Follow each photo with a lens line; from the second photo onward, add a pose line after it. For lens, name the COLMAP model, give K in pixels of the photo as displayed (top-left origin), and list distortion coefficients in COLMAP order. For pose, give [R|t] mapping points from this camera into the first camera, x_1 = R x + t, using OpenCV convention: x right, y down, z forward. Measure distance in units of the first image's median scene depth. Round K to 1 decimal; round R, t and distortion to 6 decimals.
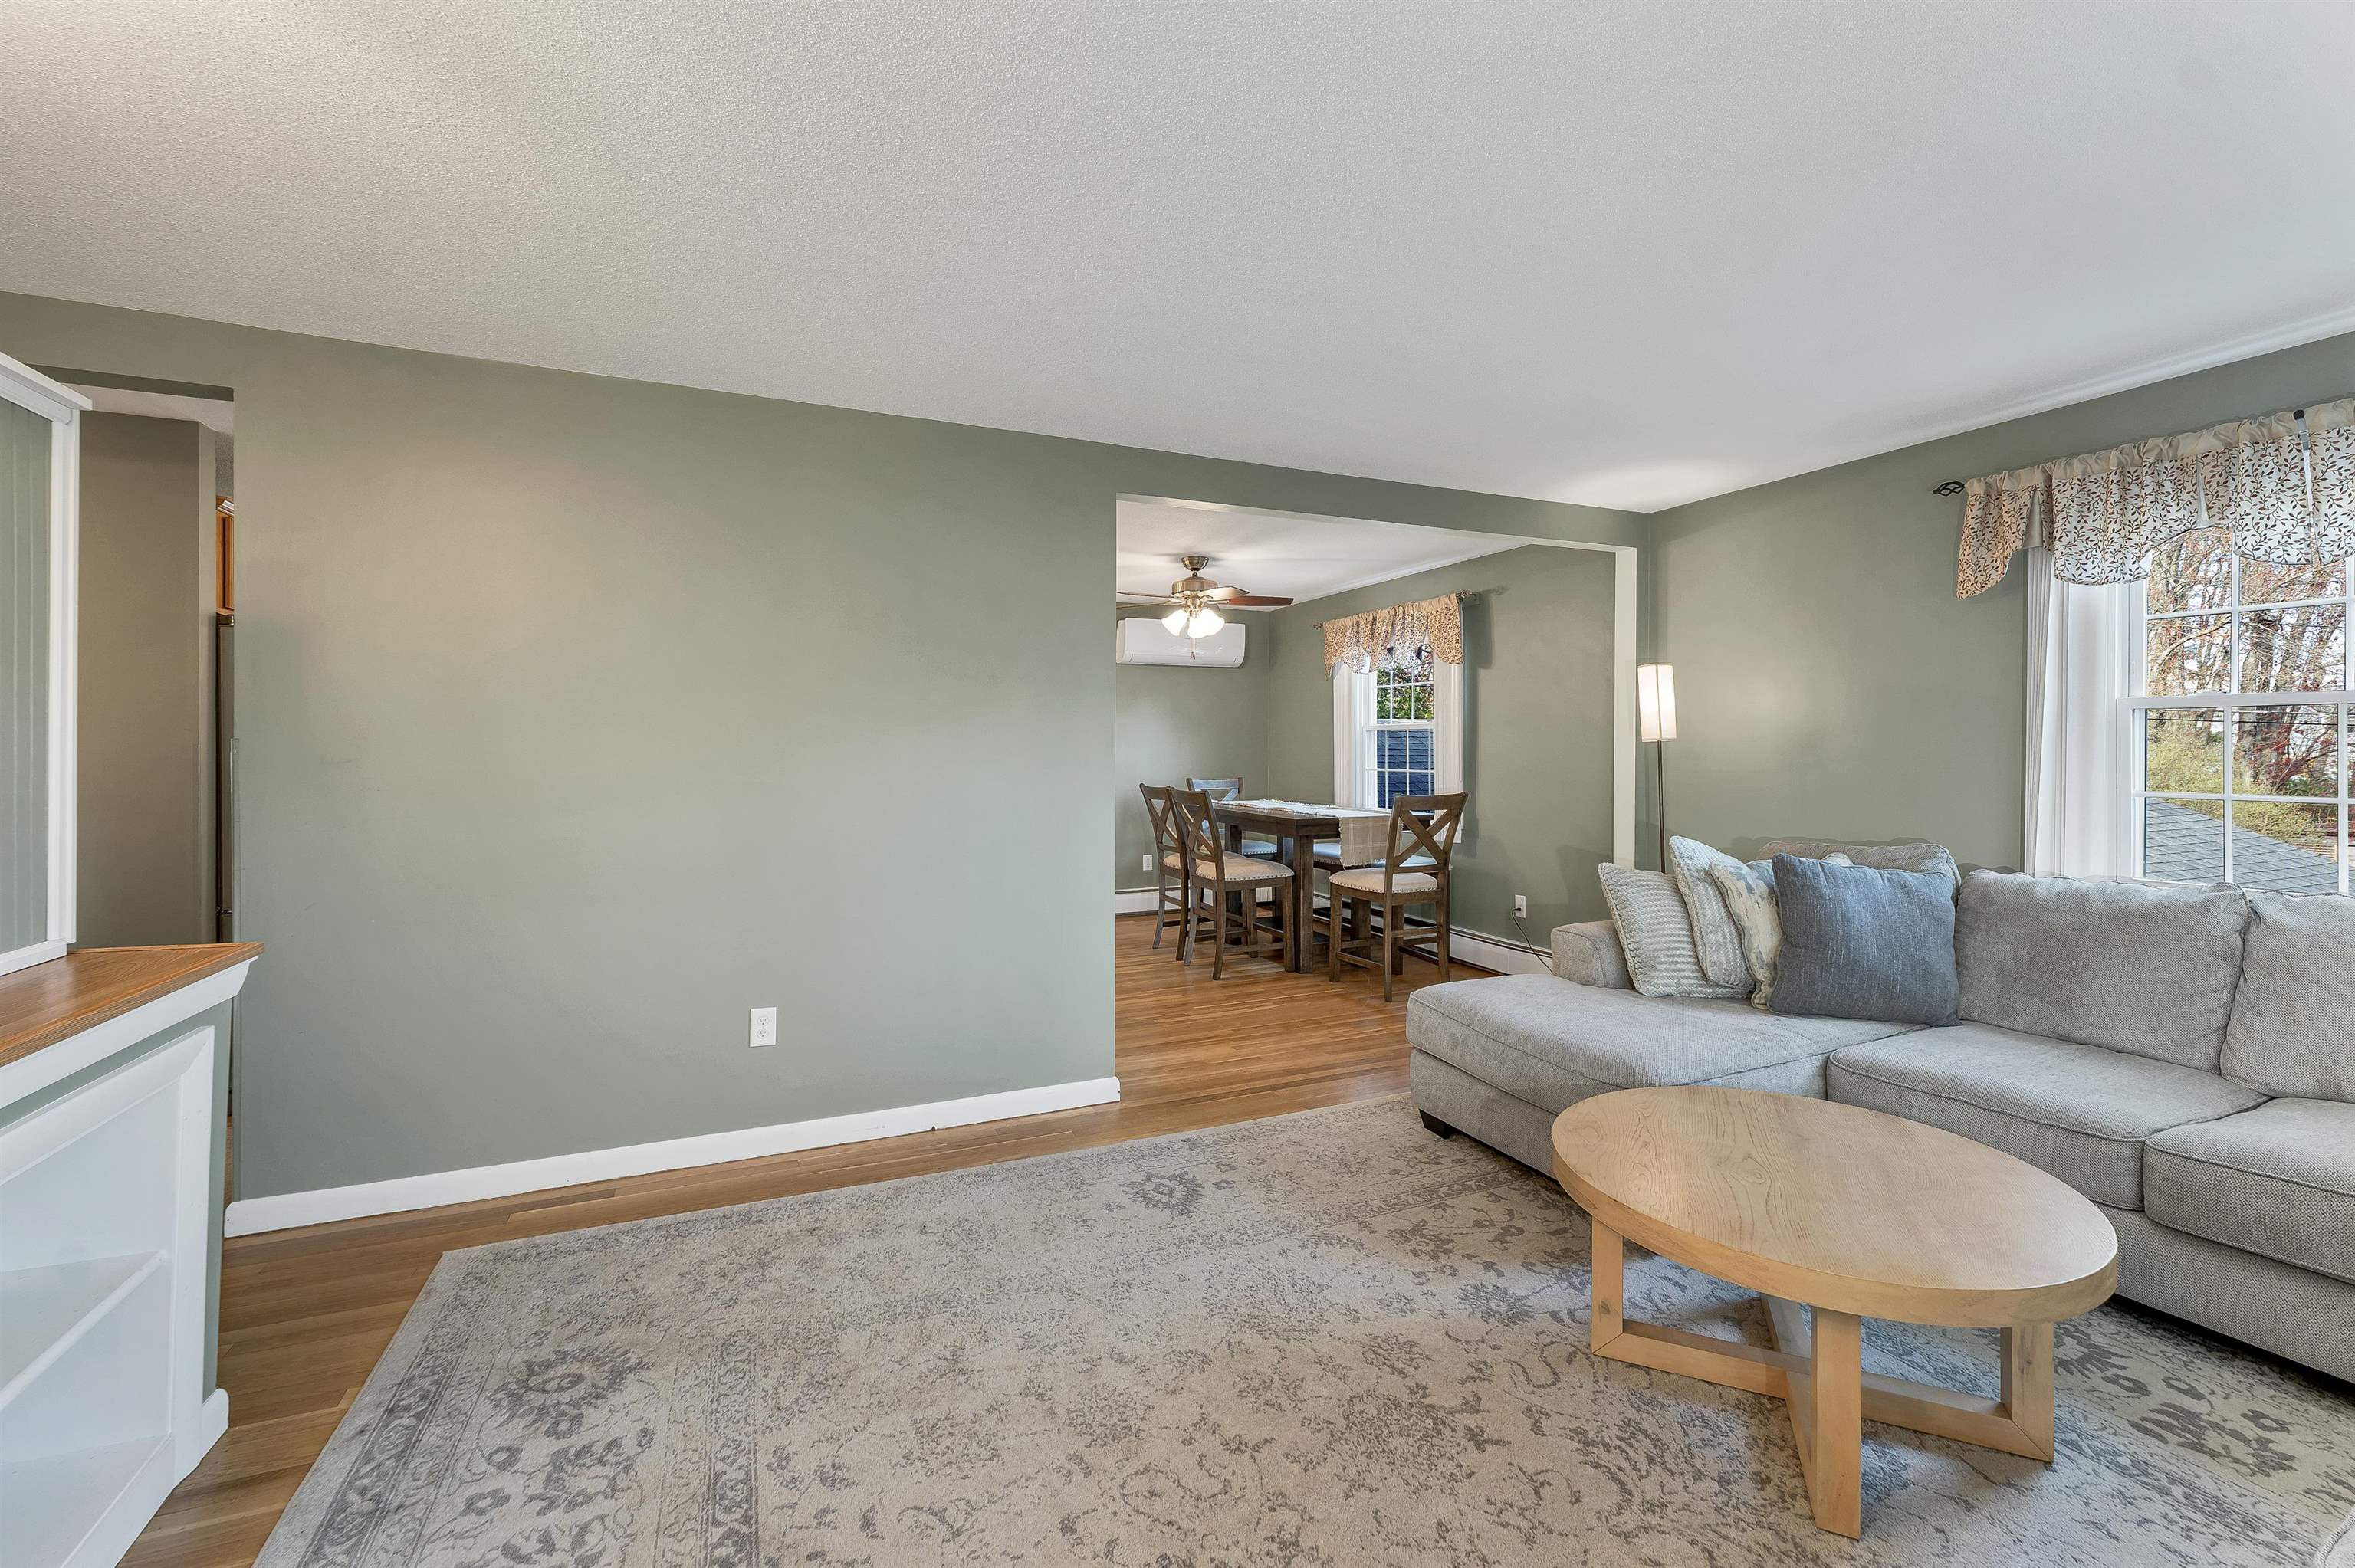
lens RADIAL K [[986.1, 0, 1175.4], [0, 986.1, 773.2], [0, 0, 1]] dist [0.001238, 0.000224]
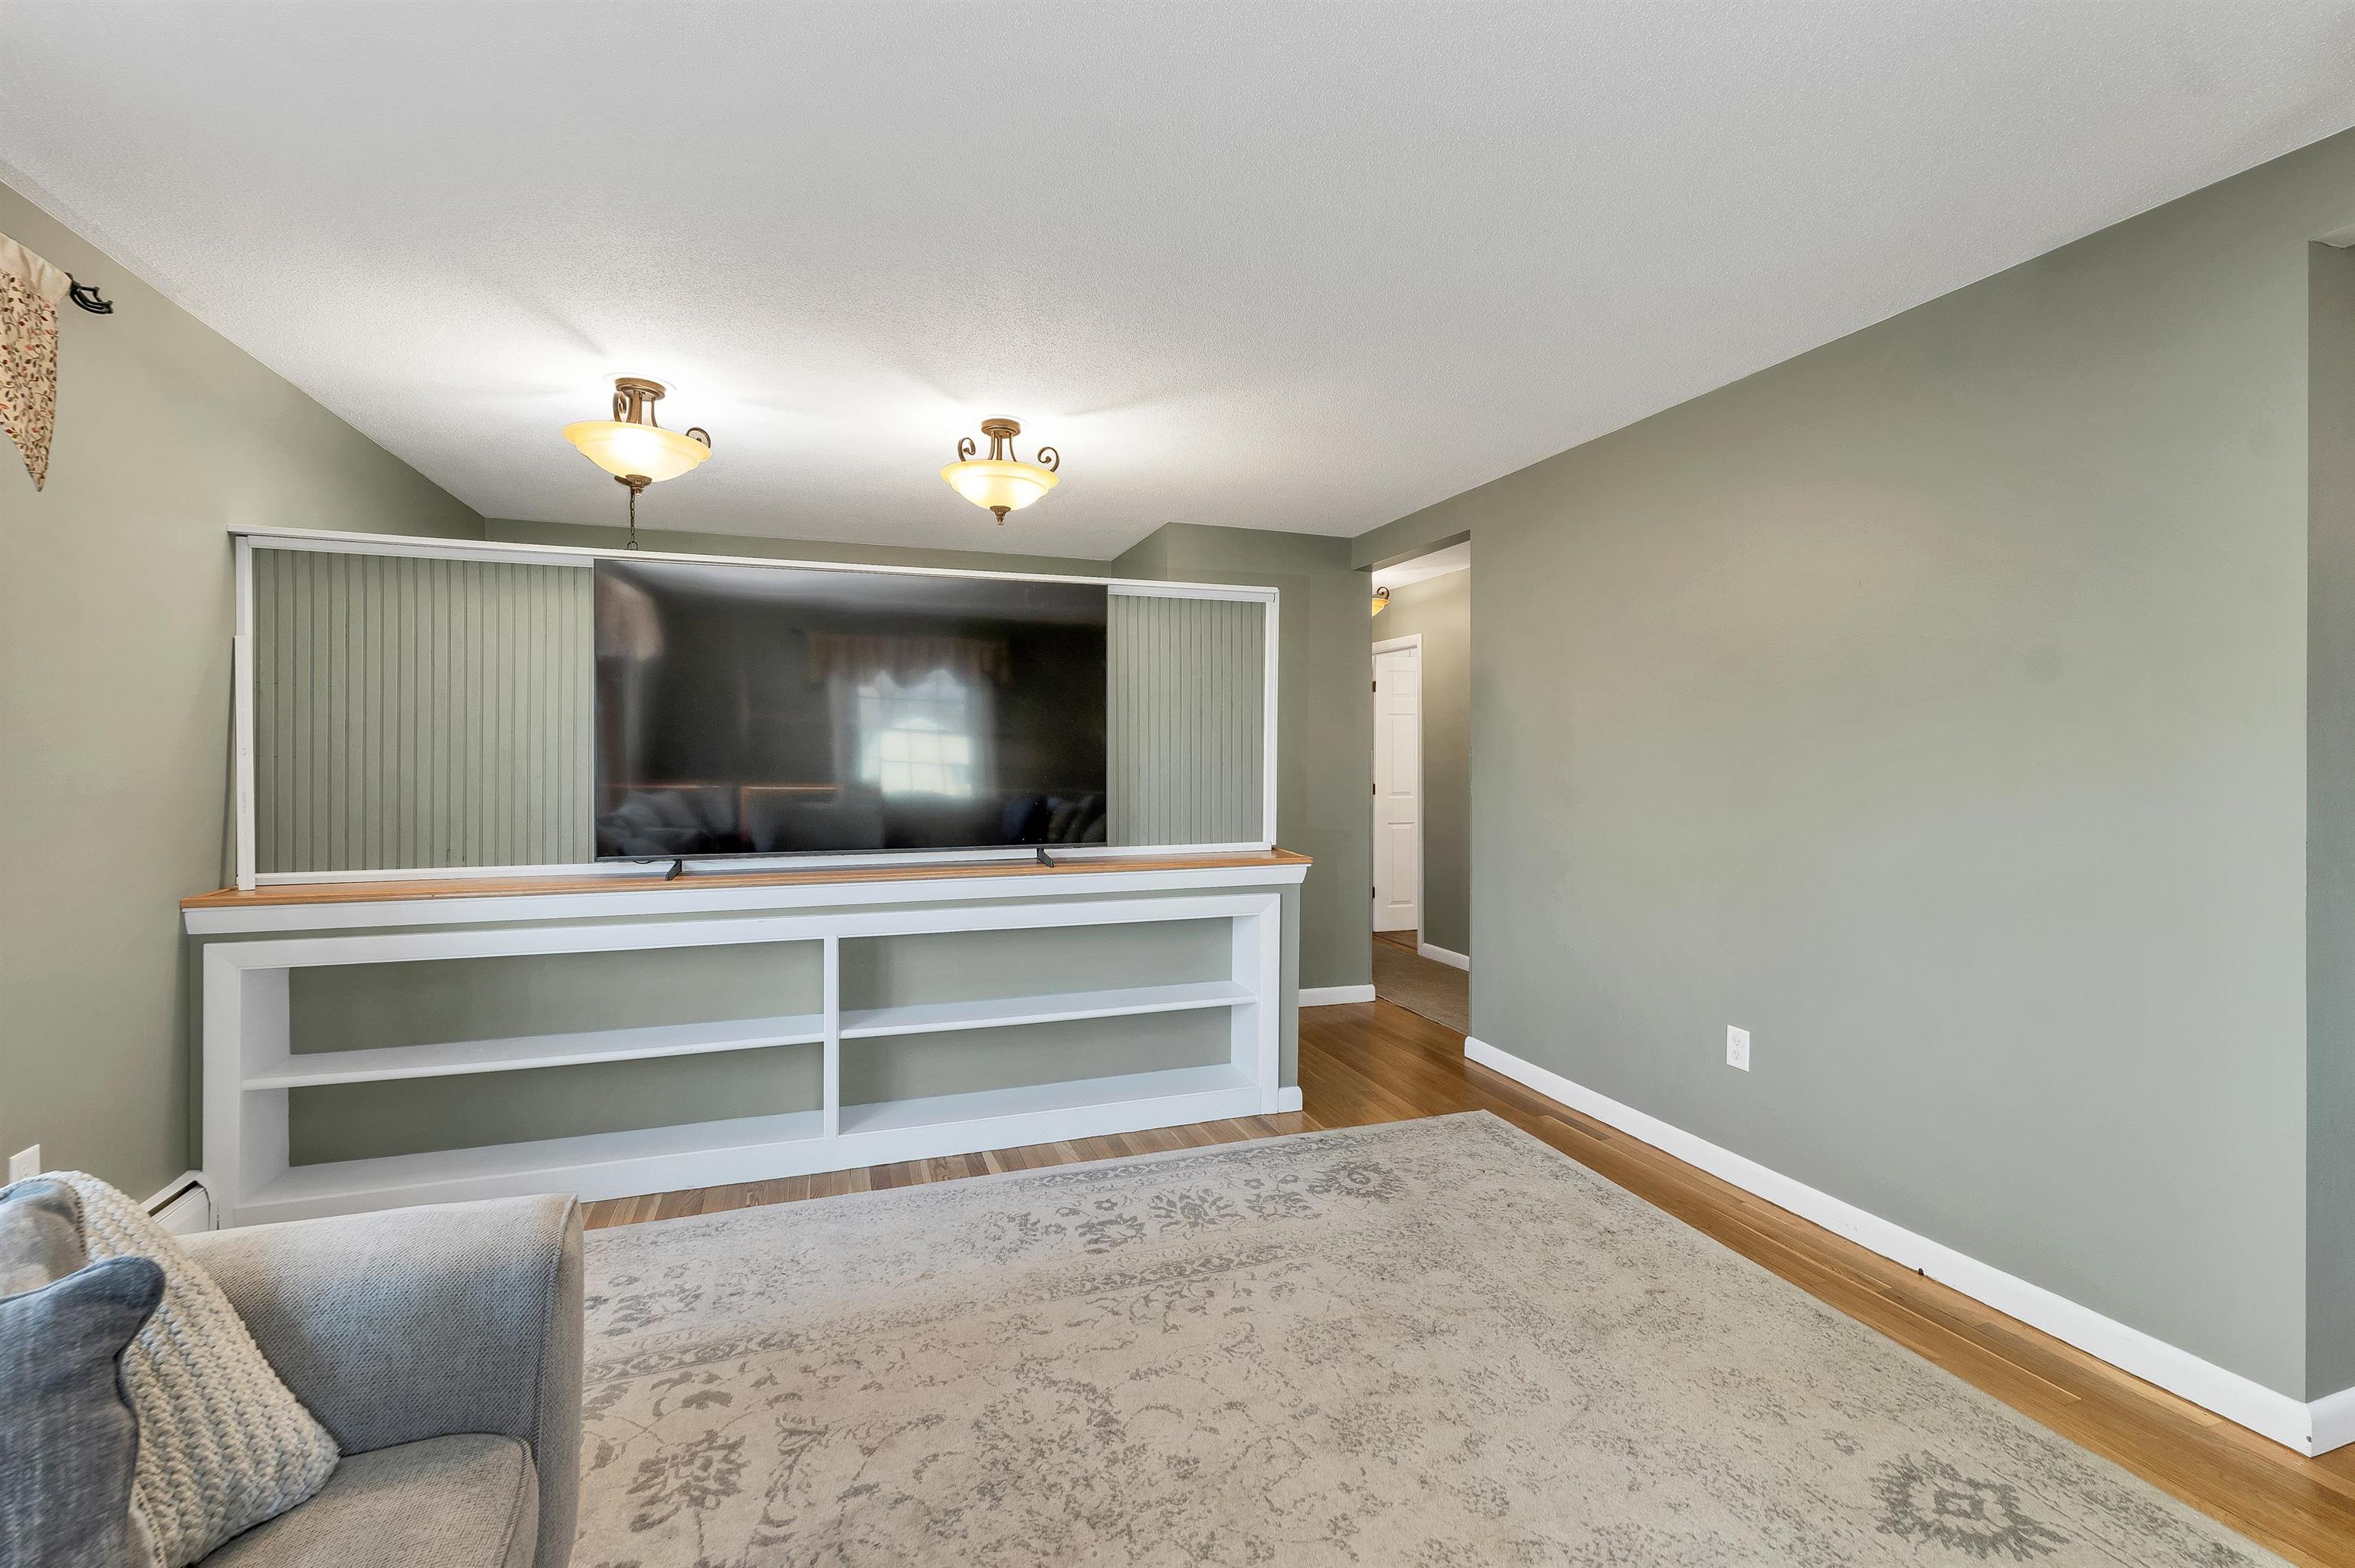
lens RADIAL K [[986.1, 0, 1151.5], [0, 986.1, 754.0], [0, 0, 1]] dist [0.001238, 0.000224]
pose [[-0.099802, 0.001818, -0.995006, 0.690642], [-0.021622, 0.999758, 0.003996, -0.017983], [0.994772, 0.021913, -0.099739, 0.636565]]
